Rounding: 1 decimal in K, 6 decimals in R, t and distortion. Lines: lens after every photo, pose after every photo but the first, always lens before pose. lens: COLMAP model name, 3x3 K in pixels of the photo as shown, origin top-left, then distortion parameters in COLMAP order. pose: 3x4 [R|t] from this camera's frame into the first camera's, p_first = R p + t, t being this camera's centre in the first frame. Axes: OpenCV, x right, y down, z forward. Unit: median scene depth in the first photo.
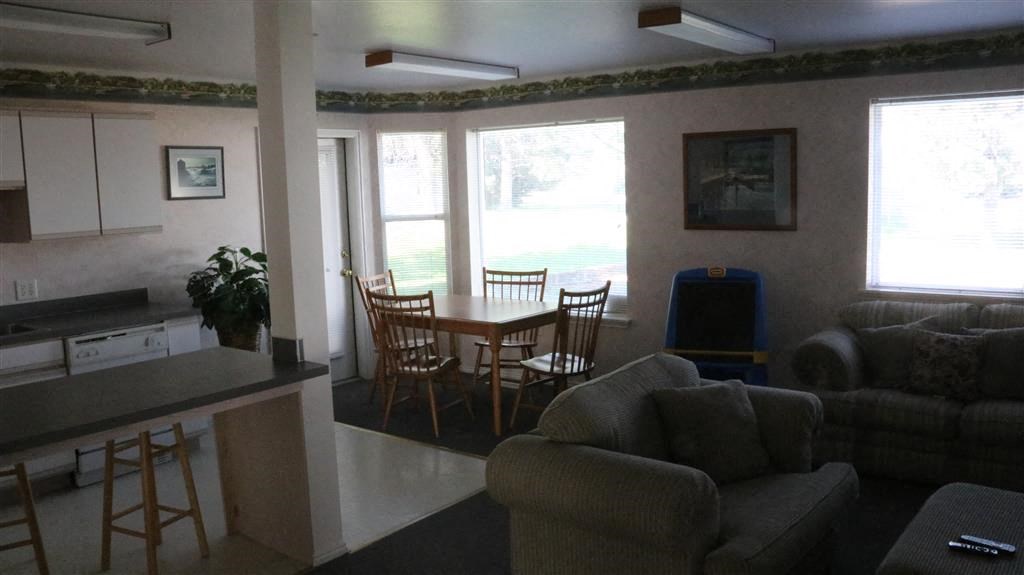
lens RADIAL K [[876.1, 0, 513.7], [0, 876.1, 285.8], [0, 0, 1]] dist [-0.175826, 0.140549]
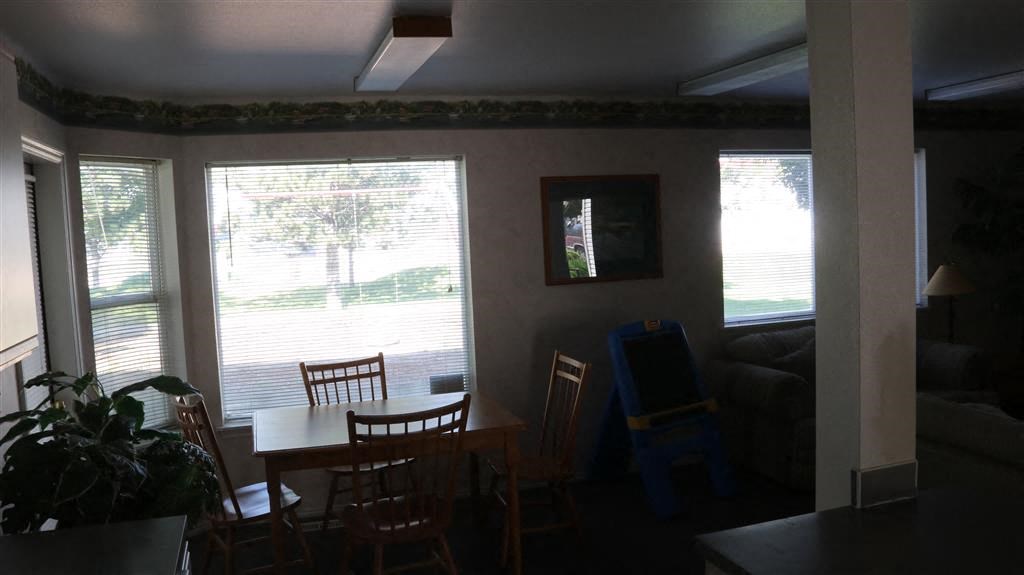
lens RADIAL K [[876.1, 0, 517.3], [0, 876.1, 286.7], [0, 0, 1]] dist [-0.175826, 0.140549]
pose [[0.552242, -0.059537, 0.831555, -0.527566], [0.124675, 0.992128, -0.011764, -0.054492], [-0.824309, 0.110170, 0.555318, 0.506432]]
